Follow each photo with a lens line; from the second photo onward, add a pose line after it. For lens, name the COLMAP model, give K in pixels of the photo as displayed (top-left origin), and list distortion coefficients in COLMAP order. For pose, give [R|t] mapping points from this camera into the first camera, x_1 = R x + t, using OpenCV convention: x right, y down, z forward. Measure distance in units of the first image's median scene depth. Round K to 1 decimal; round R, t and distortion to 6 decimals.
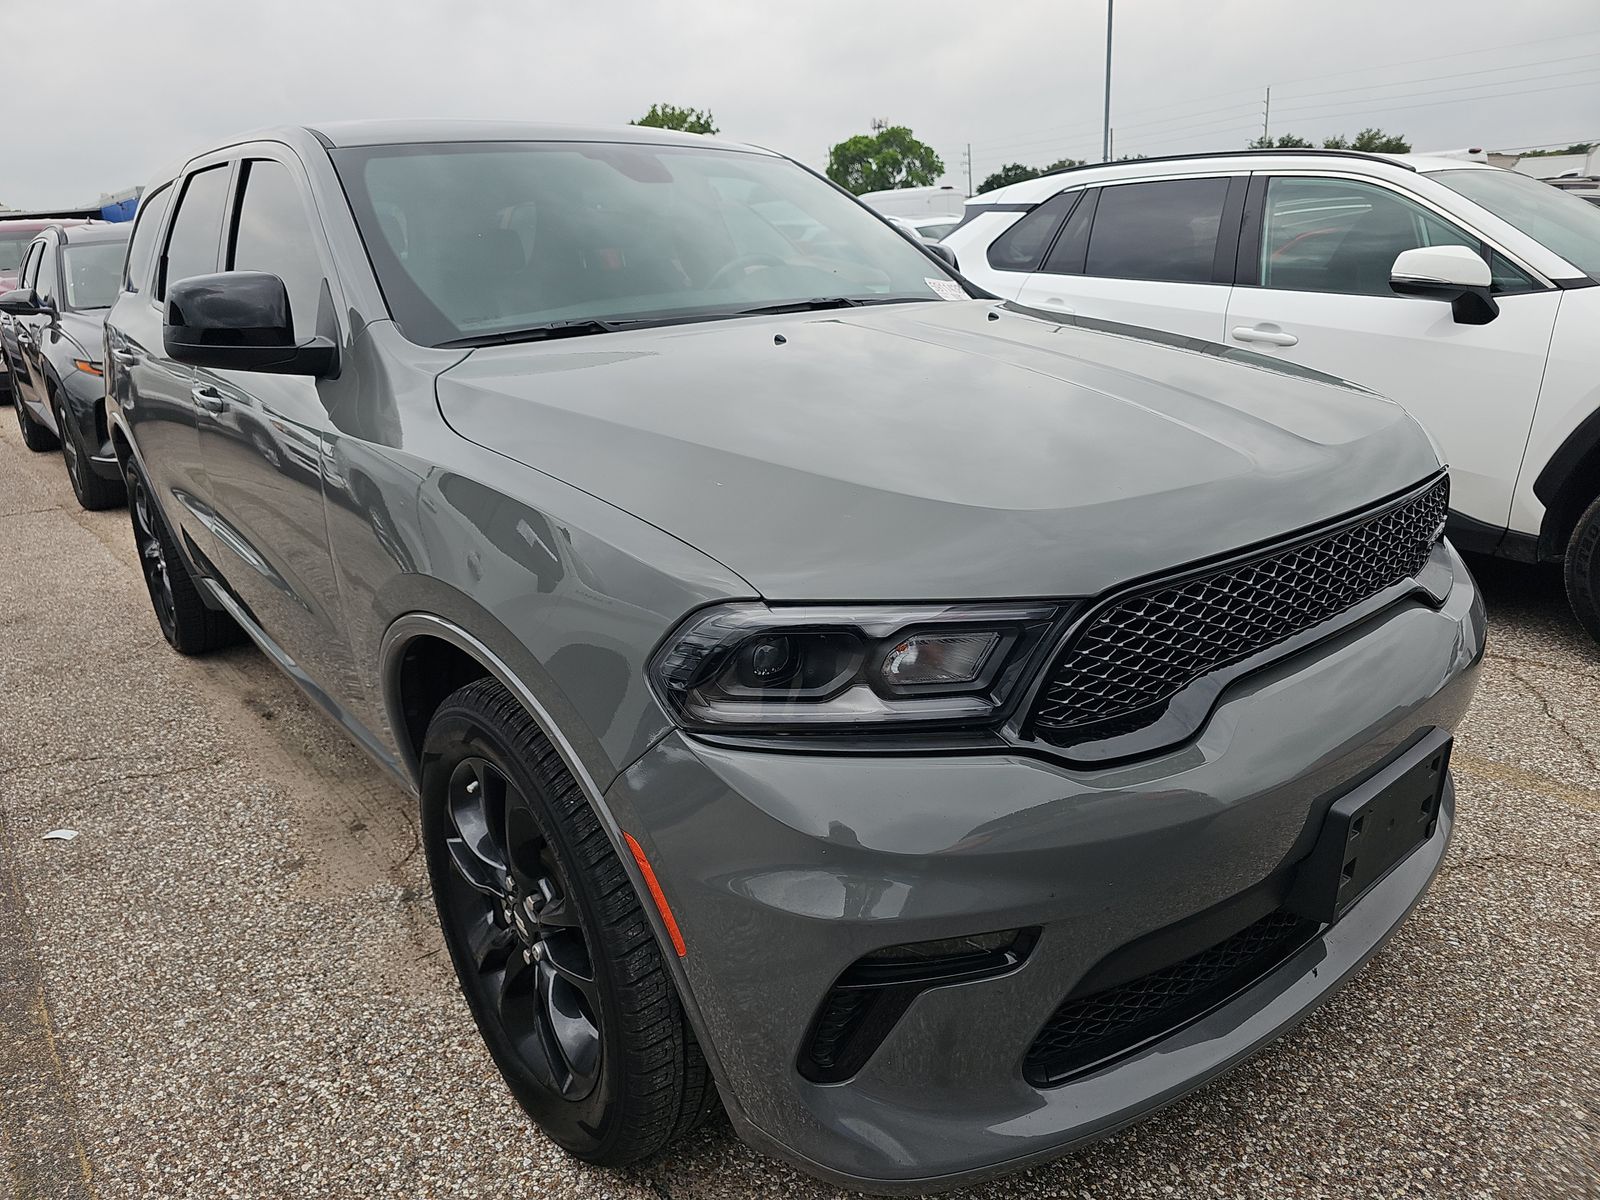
lens RADIAL K [[970.8, 0, 800.0], [0, 970.8, 600.0], [0, 0, 1]] dist [0.021914, -0.023561]
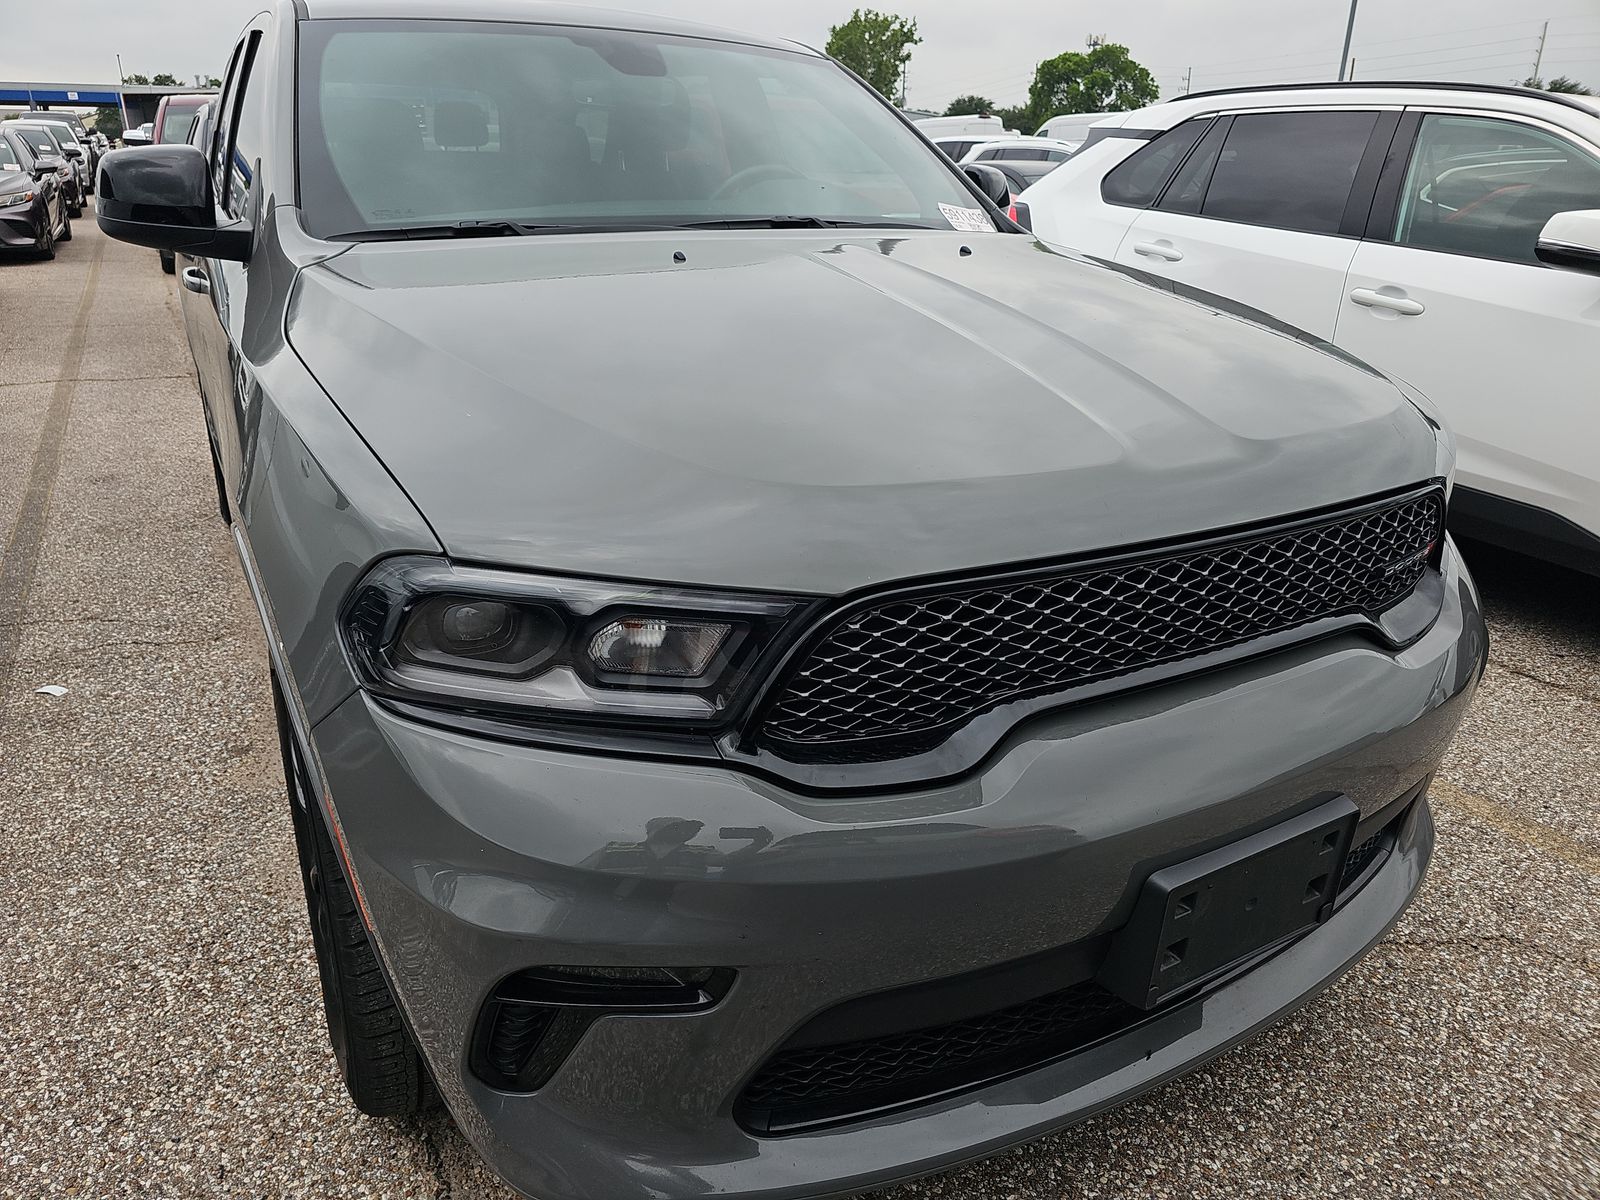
lens RADIAL K [[975.5, 0, 800.0], [0, 975.5, 600.0], [0, 0, 1]] dist [0.021653, -0.022162]
pose [[0.984640, 0.119011, -0.127750, 0.237329], [-0.109694, 0.990926, 0.077670, -0.038624], [0.135834, -0.062464, 0.988761, 0.109121]]
